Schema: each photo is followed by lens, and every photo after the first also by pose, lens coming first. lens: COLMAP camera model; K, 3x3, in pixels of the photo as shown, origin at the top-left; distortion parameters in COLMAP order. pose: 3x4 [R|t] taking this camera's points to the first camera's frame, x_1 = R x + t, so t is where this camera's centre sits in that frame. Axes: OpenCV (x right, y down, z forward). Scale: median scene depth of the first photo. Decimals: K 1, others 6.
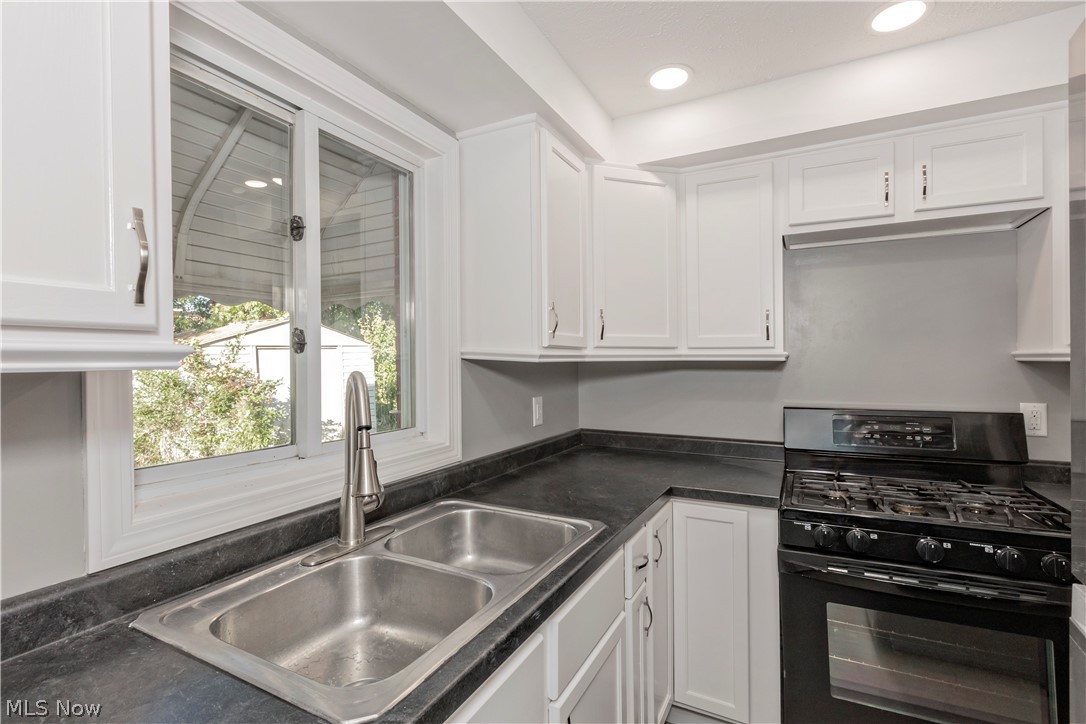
lens RADIAL K [[497.2, 0, 549.4], [0, 497.2, 359.8], [0, 0, 1]] dist [0.004959, -0.001230]
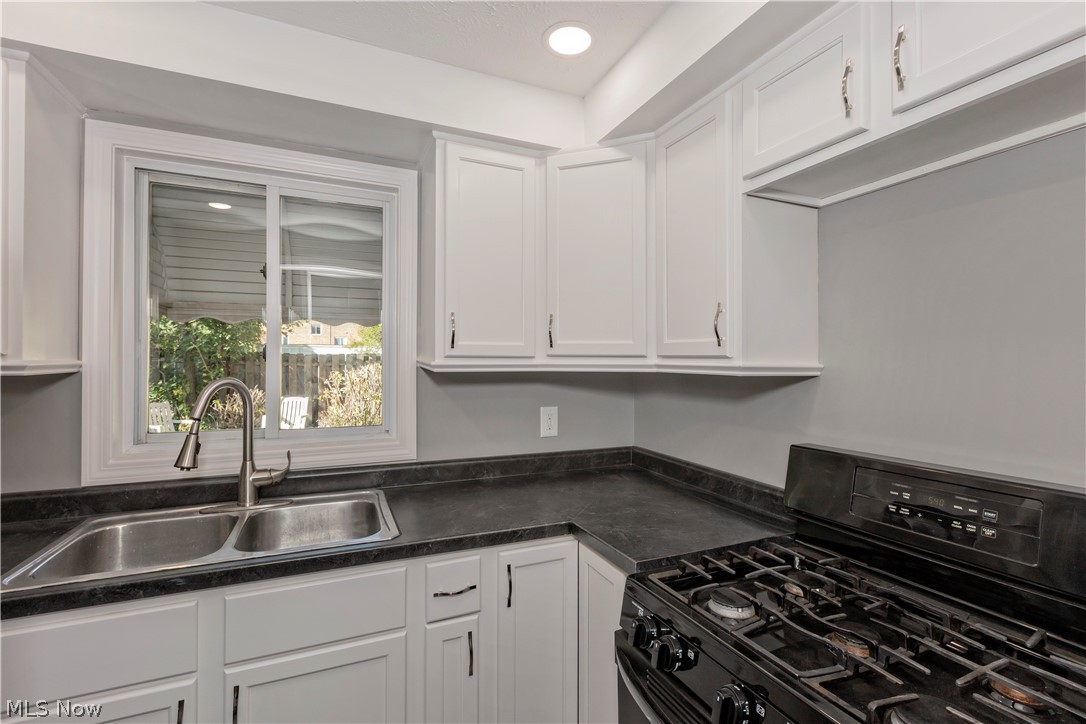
lens RADIAL K [[497.2, 0, 547.7], [0, 497.2, 360.4], [0, 0, 1]] dist [0.004959, -0.001230]
pose [[0.797118, 0.009097, -0.603755, 0.701943], [-0.015487, 0.999866, -0.005381, -0.012815], [0.603625, 0.013640, 0.797152, 0.298738]]
